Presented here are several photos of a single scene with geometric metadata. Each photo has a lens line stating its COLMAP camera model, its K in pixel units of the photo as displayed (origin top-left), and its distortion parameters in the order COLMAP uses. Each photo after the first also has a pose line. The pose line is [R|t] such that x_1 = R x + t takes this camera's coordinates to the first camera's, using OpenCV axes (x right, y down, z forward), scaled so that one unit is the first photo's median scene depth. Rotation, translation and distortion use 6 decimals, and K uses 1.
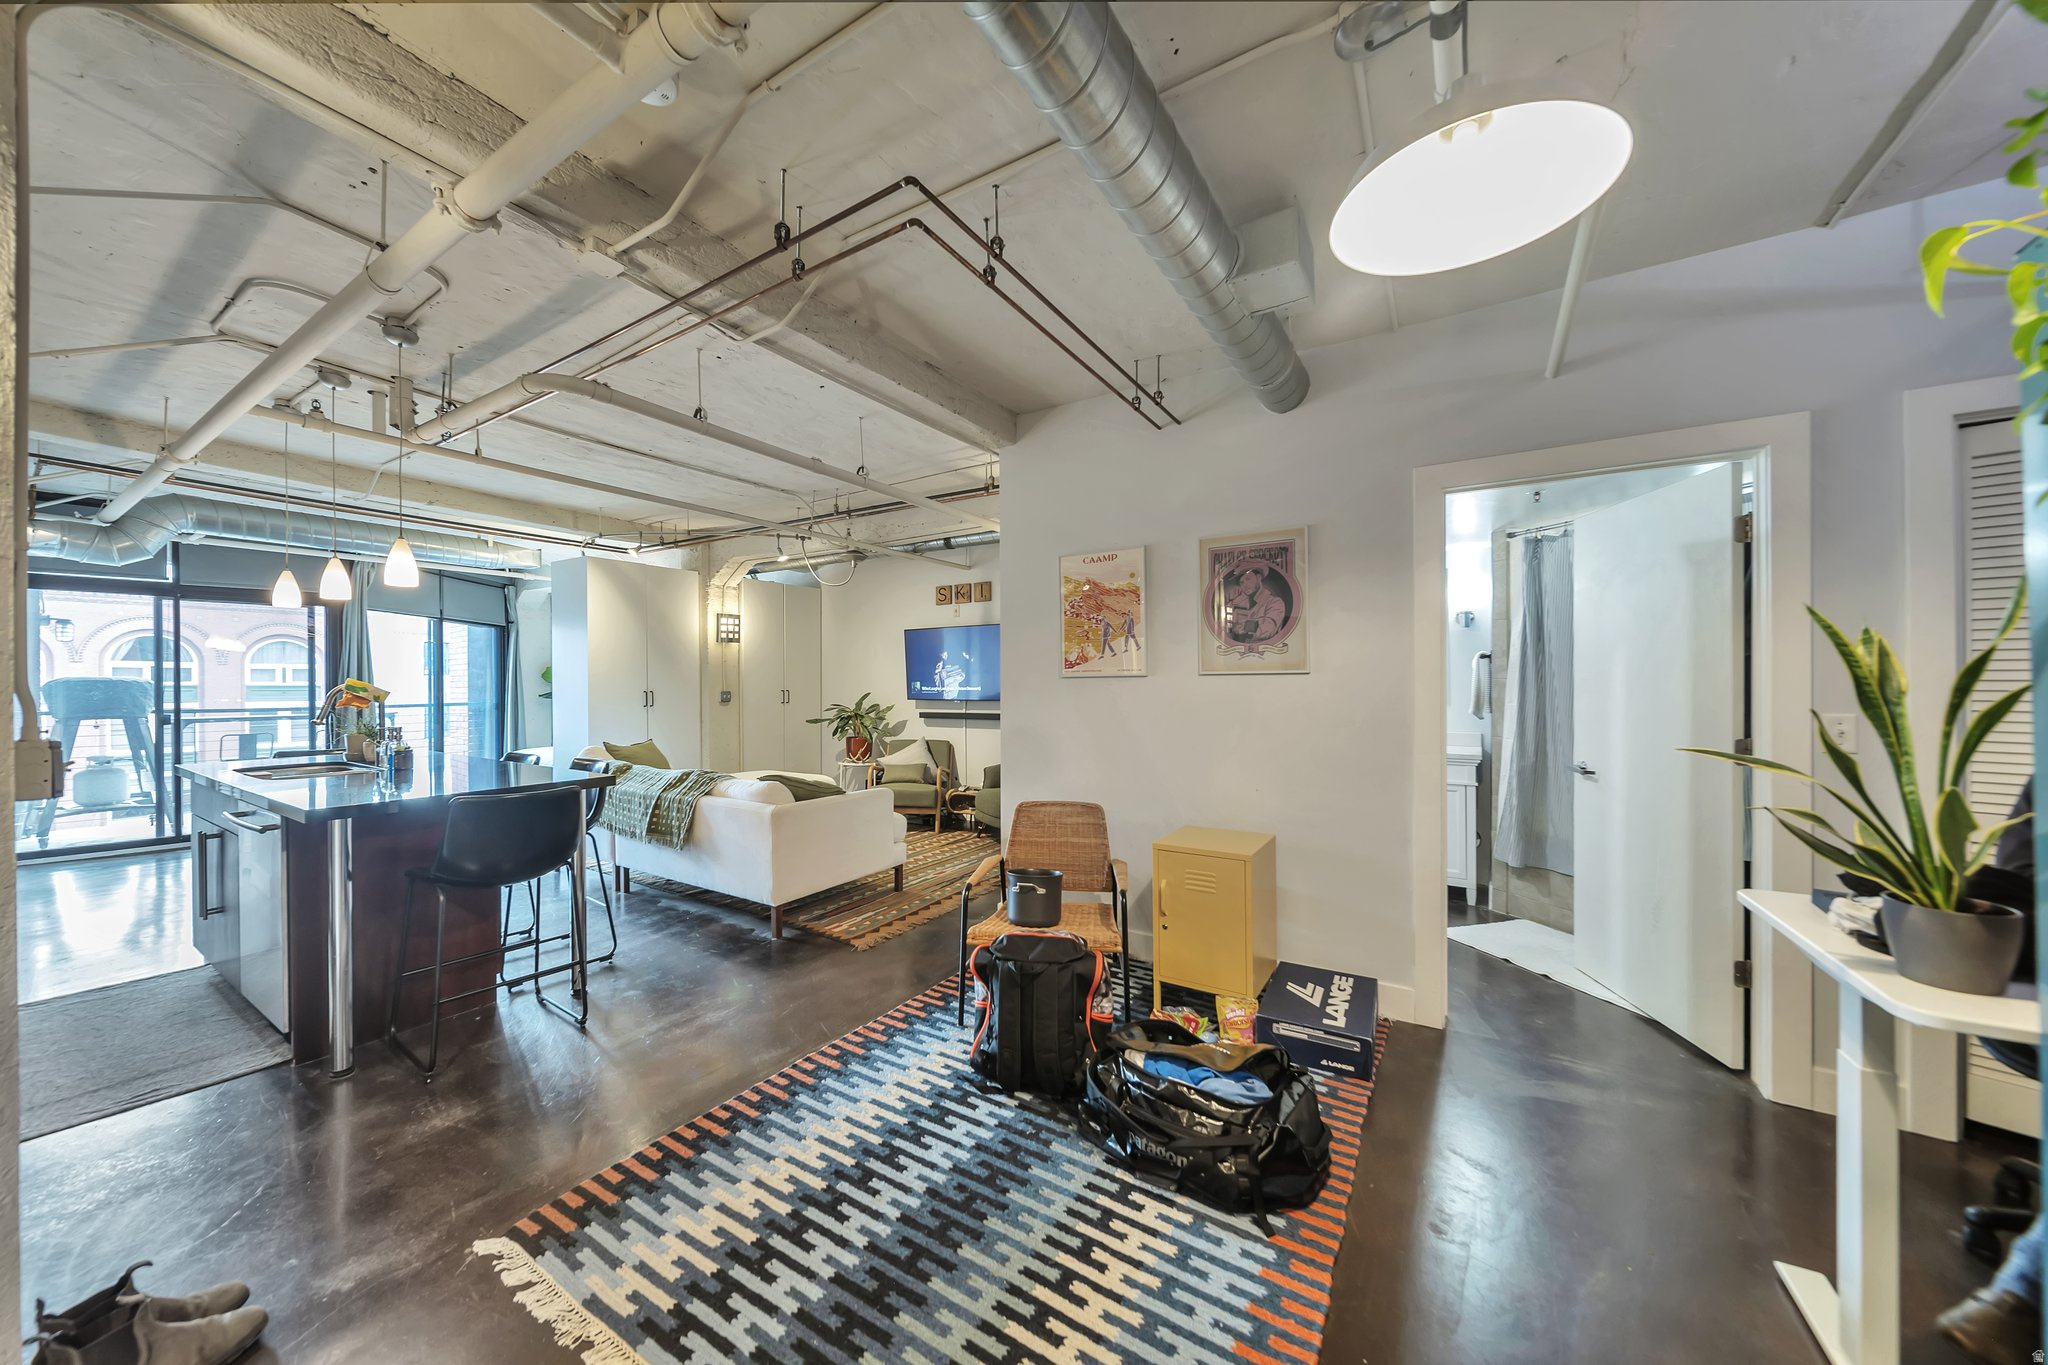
lens RADIAL K [[707.6, 0, 1012.8], [0, 707.6, 682.0], [0, 0, 1]] dist [0.004290, -0.002704]
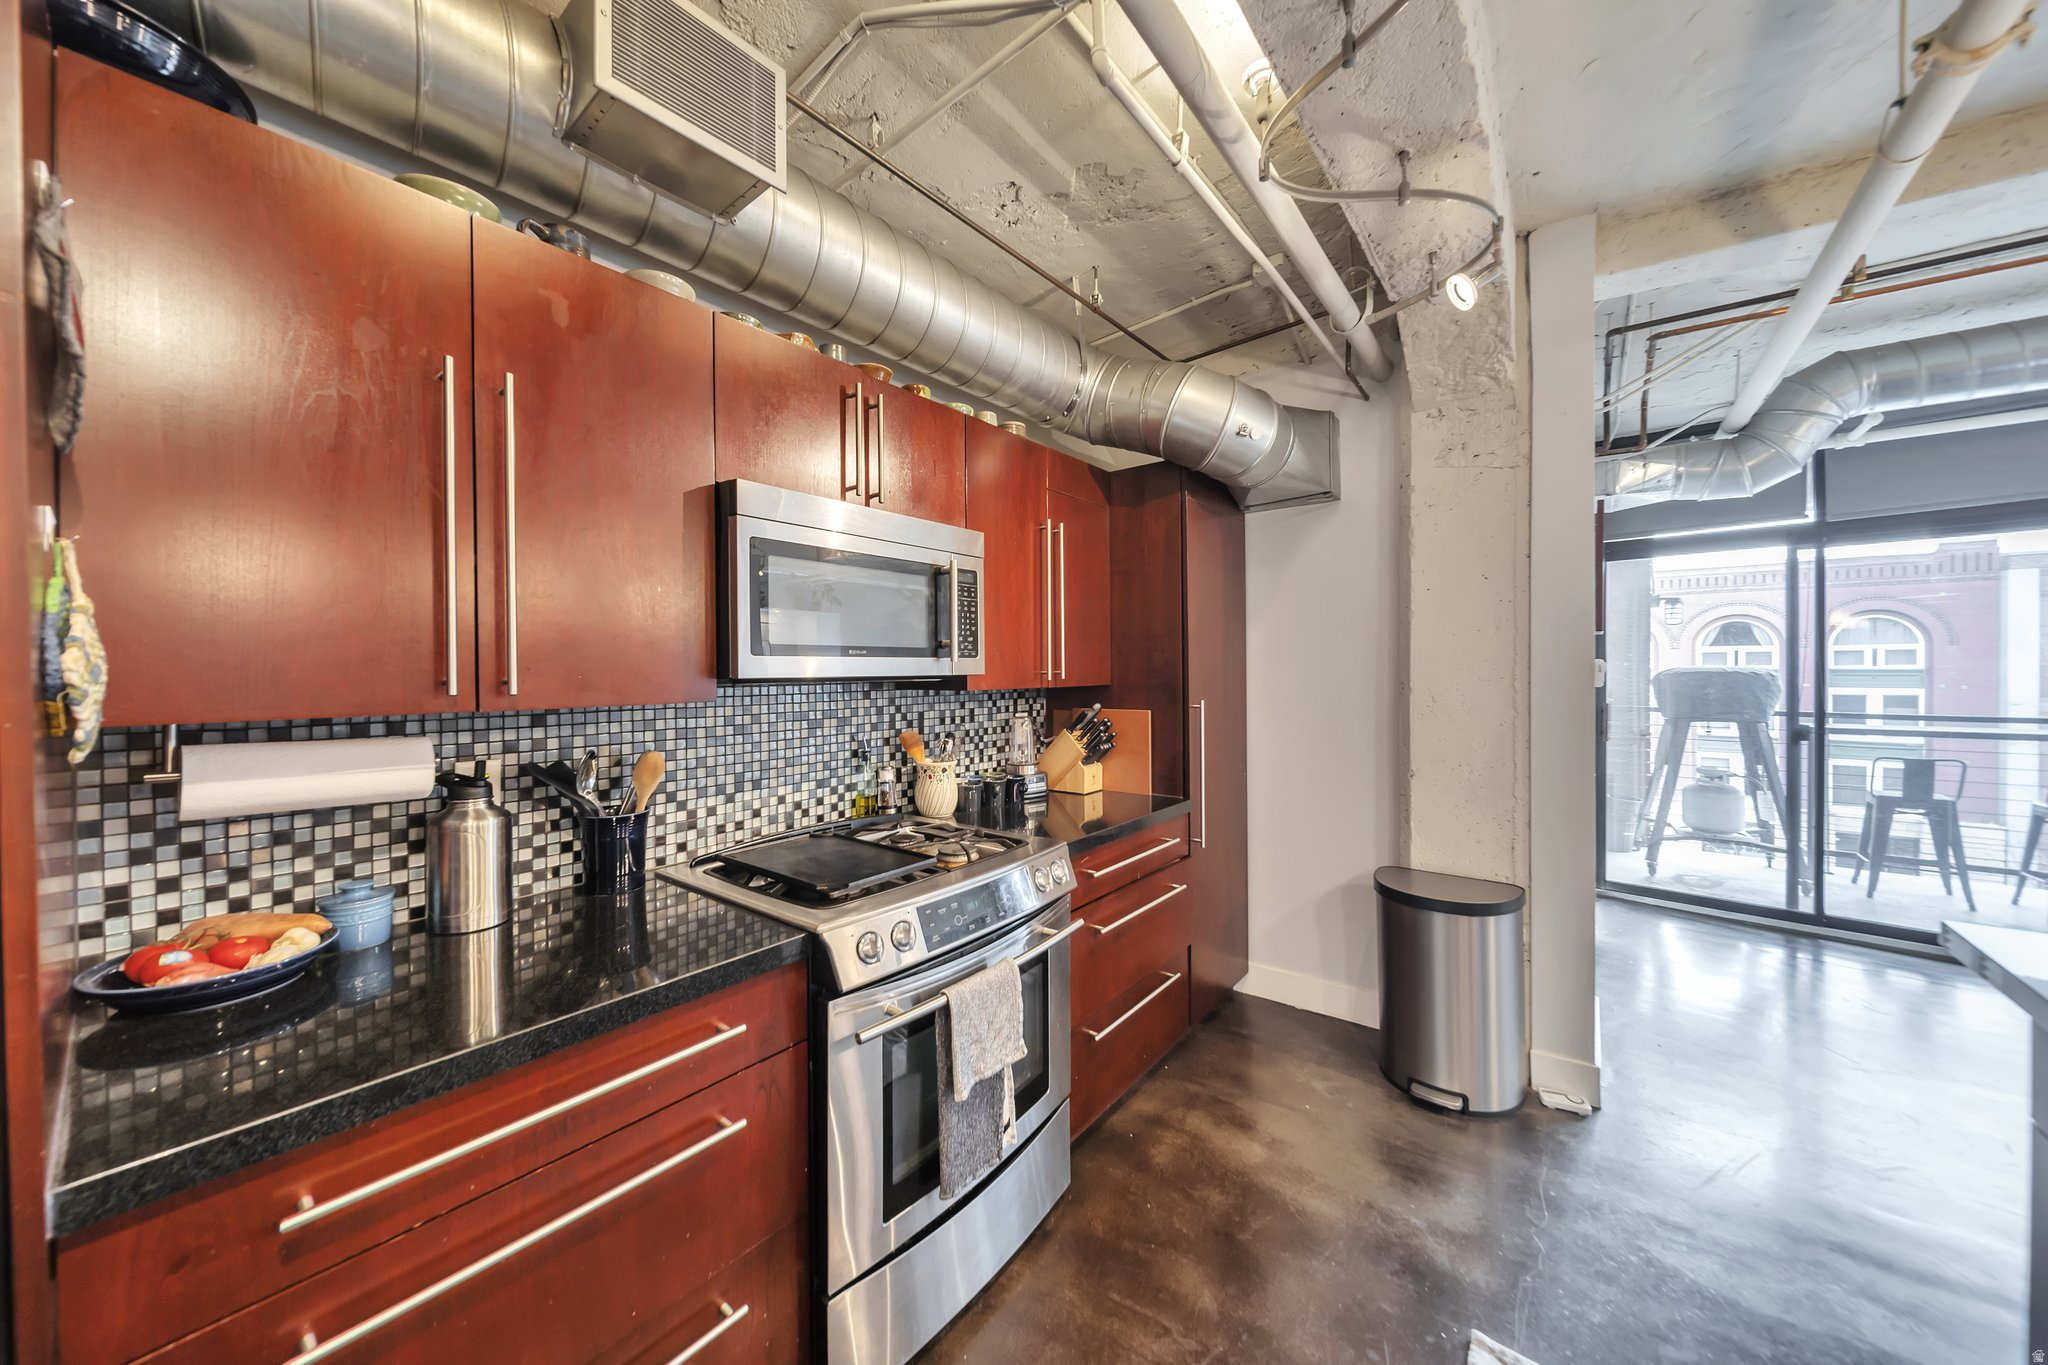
lens RADIAL K [[707.6, 0, 1017.6], [0, 707.6, 675.5], [0, 0, 1]] dist [0.004290, -0.002704]
pose [[-0.099036, 0.010876, -0.995024, -0.592121], [0.005160, 0.999932, 0.010416, -0.013213], [0.995070, -0.004103, -0.099085, 0.427793]]
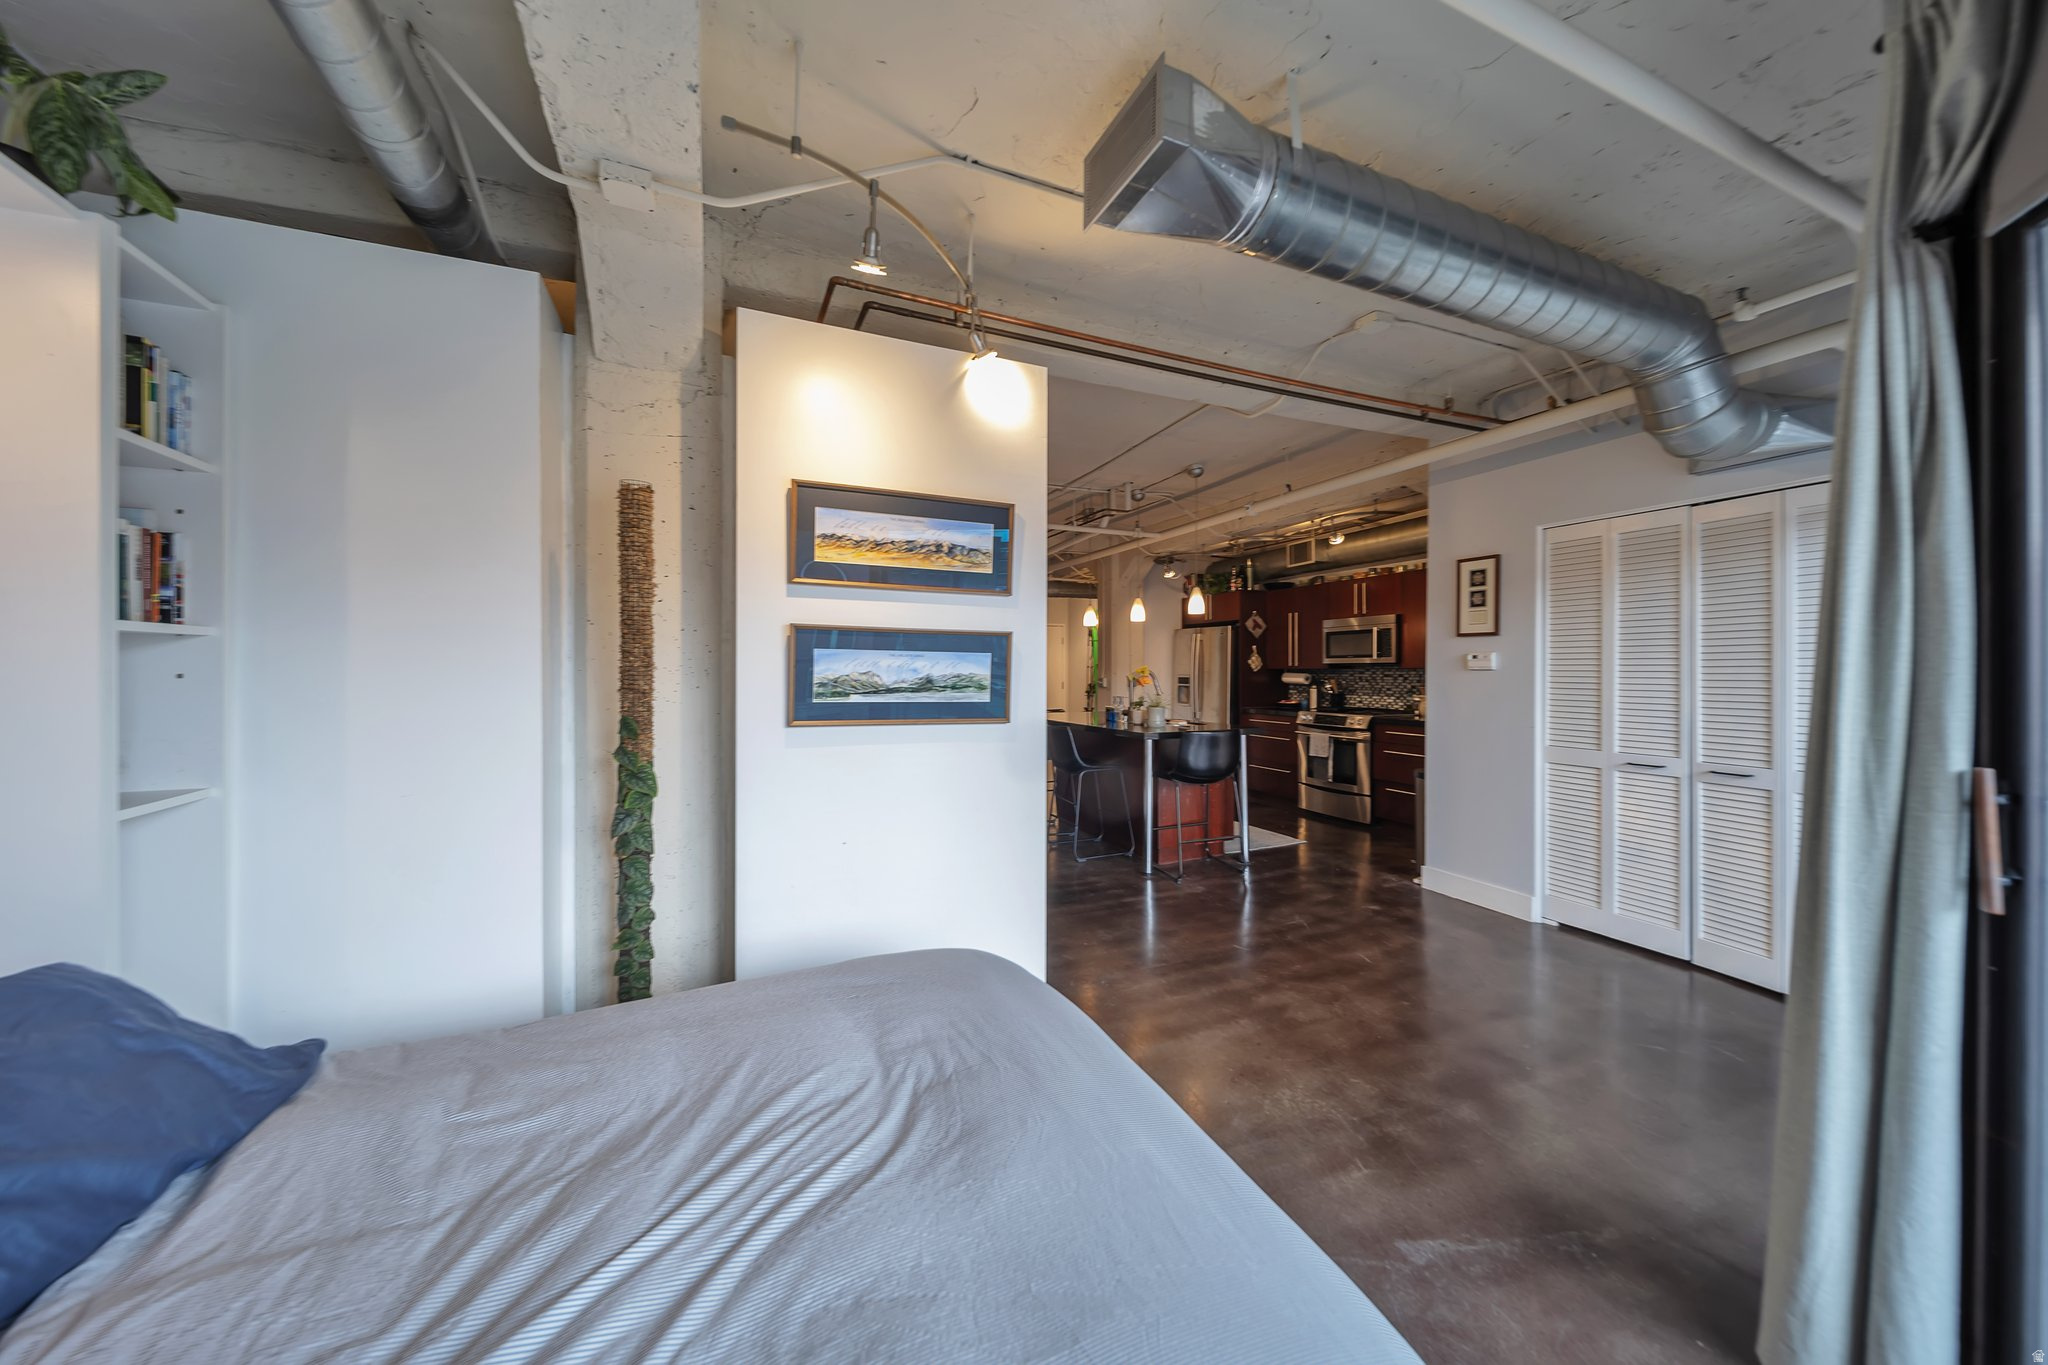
lens RADIAL K [[707.6, 0, 1013.6], [0, 707.6, 674.7], [0, 0, 1]] dist [0.004290, -0.002704]
pose [[-0.827616, -0.001615, 0.561293, -1.196274], [0.003042, 0.999968, 0.007363, 0.001268], [-0.561287, 0.007802, -0.827584, 1.867461]]
